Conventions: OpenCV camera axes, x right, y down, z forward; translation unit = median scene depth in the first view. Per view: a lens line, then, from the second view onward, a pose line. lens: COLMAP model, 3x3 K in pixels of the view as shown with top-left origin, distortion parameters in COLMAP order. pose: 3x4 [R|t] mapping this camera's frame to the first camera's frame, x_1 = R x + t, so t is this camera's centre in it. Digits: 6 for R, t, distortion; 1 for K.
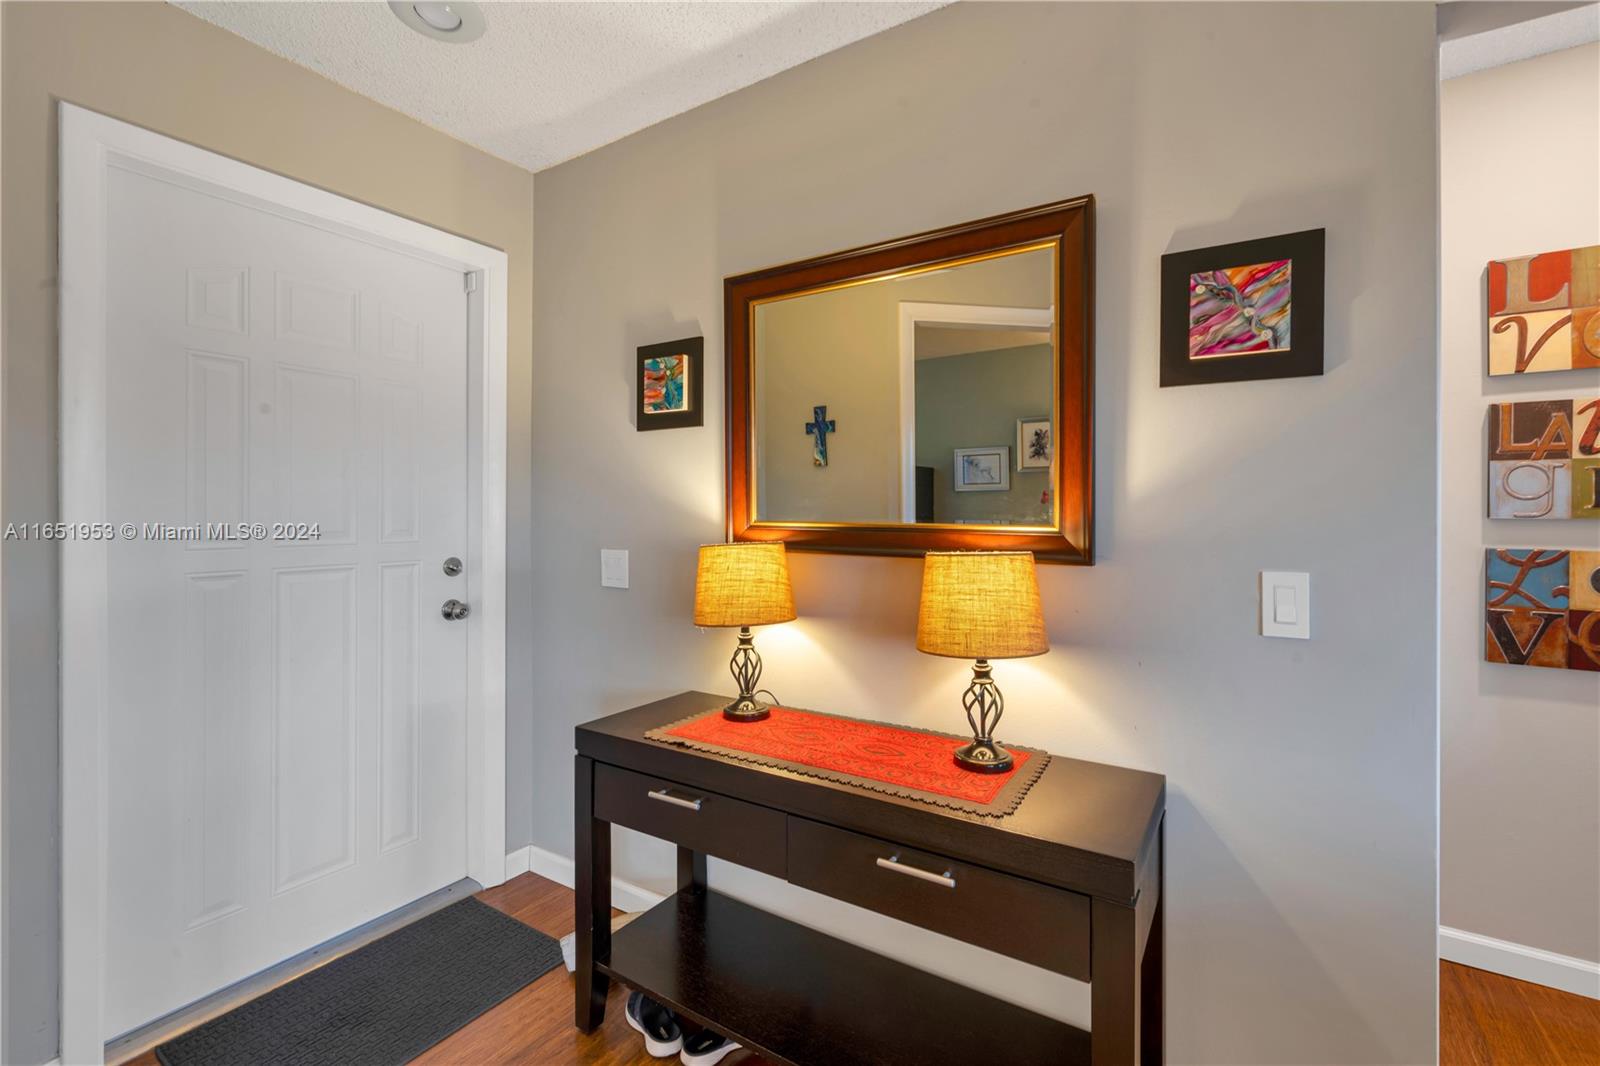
lens RADIAL K [[723.6, 0, 803.7], [0, 723.6, 516.4], [0, 0, 1]] dist [-0.002434, -0.000377]
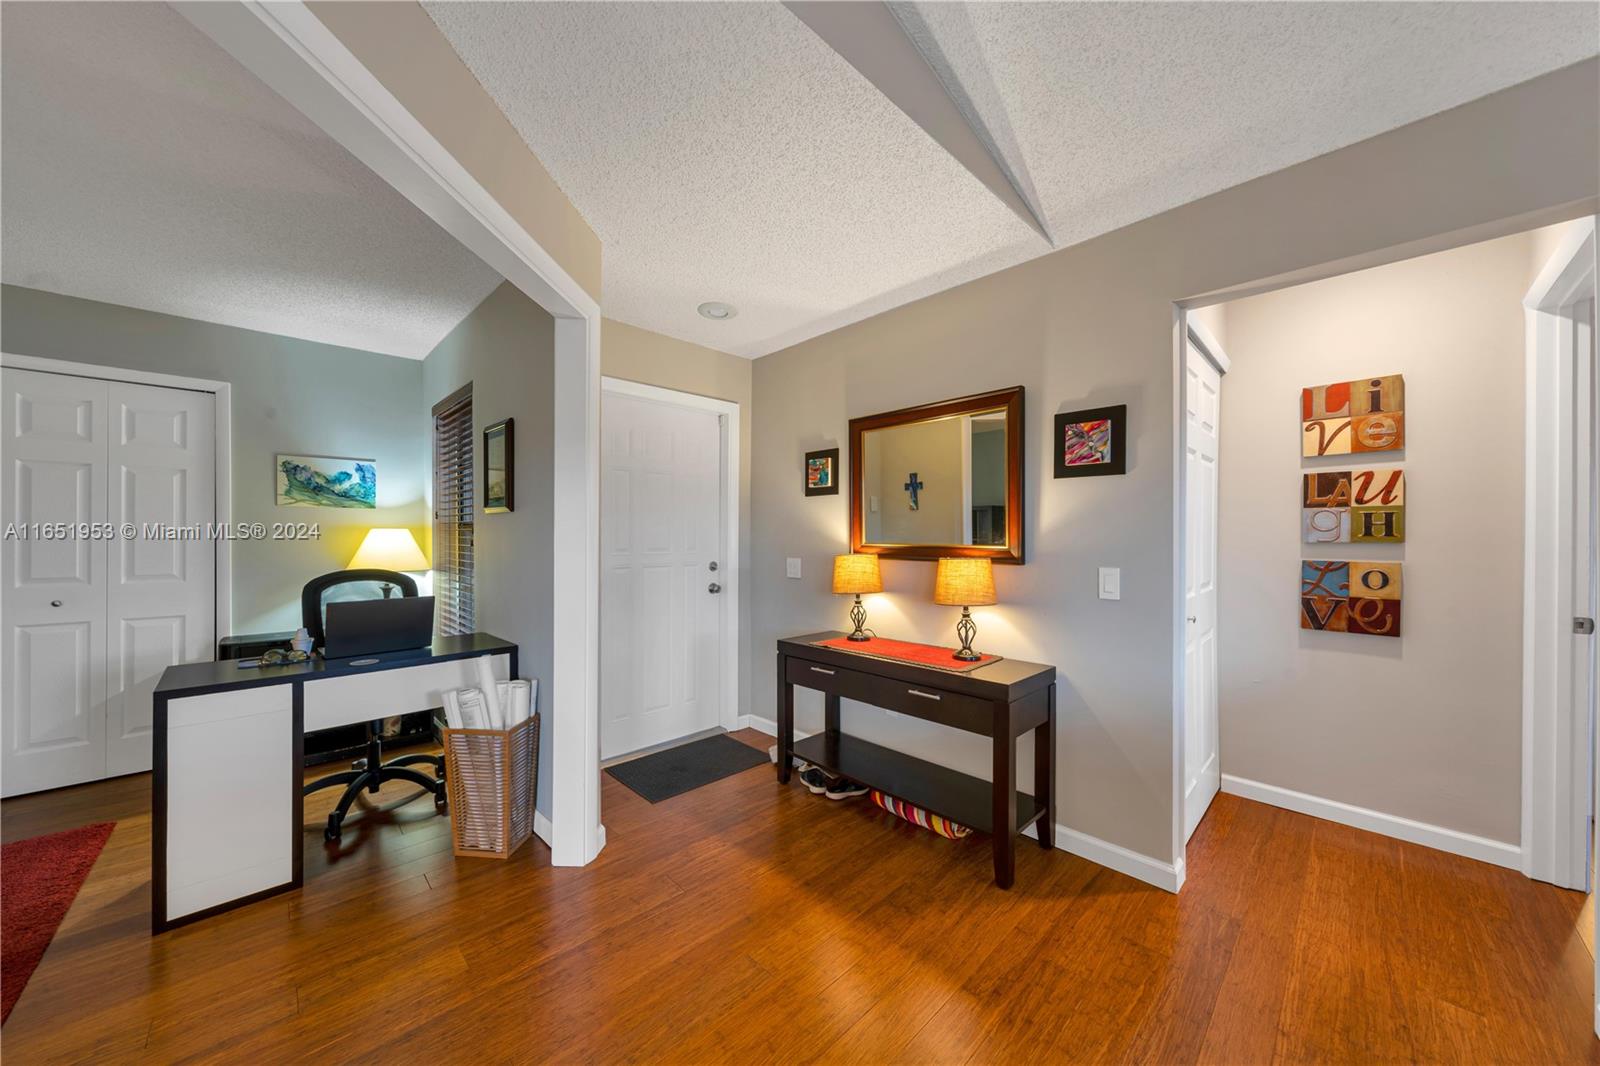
lens RADIAL K [[567.4, 0, 801.9], [0, 567.4, 517.5], [0, 0, 1]] dist [-0.000486, -0.000029]
pose [[0.974614, -0.008400, -0.223733, 0.119477], [-0.000436, 0.999223, -0.039415, -0.002812], [0.223890, 0.038512, 0.973853, -0.572125]]
